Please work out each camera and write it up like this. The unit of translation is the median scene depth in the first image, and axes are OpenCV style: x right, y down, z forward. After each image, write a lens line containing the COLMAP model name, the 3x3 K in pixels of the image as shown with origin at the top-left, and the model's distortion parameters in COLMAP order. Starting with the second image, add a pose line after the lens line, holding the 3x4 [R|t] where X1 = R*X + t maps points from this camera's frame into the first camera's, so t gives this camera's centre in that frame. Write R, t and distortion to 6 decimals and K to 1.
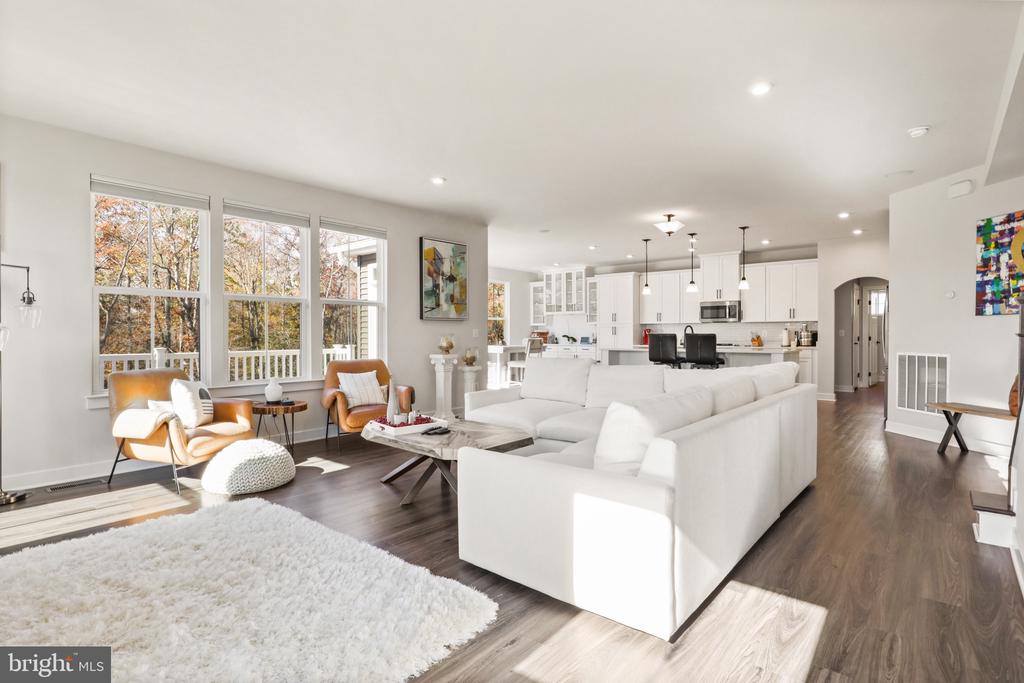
lens RADIAL K [[514.6, 0, 512.0], [0, 514.6, 341.5], [0, 0, 1]] dist [-0.000005, 0.001651]
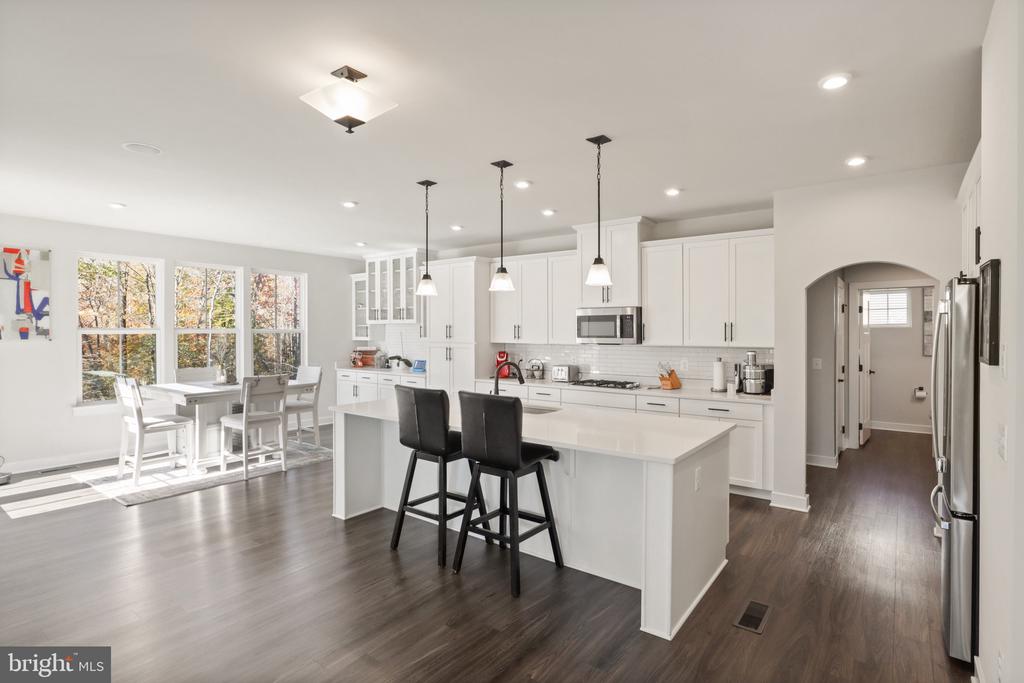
lens RADIAL K [[515.6, 0, 510.3], [0, 515.6, 335.2], [0, 0, 1]] dist [-0.002834, -0.000056]
pose [[0.999060, 0.001665, 0.043323, 0.273599], [-0.001421, 0.999983, -0.005660, -0.044322], [-0.043331, 0.005593, 0.999045, 0.441340]]
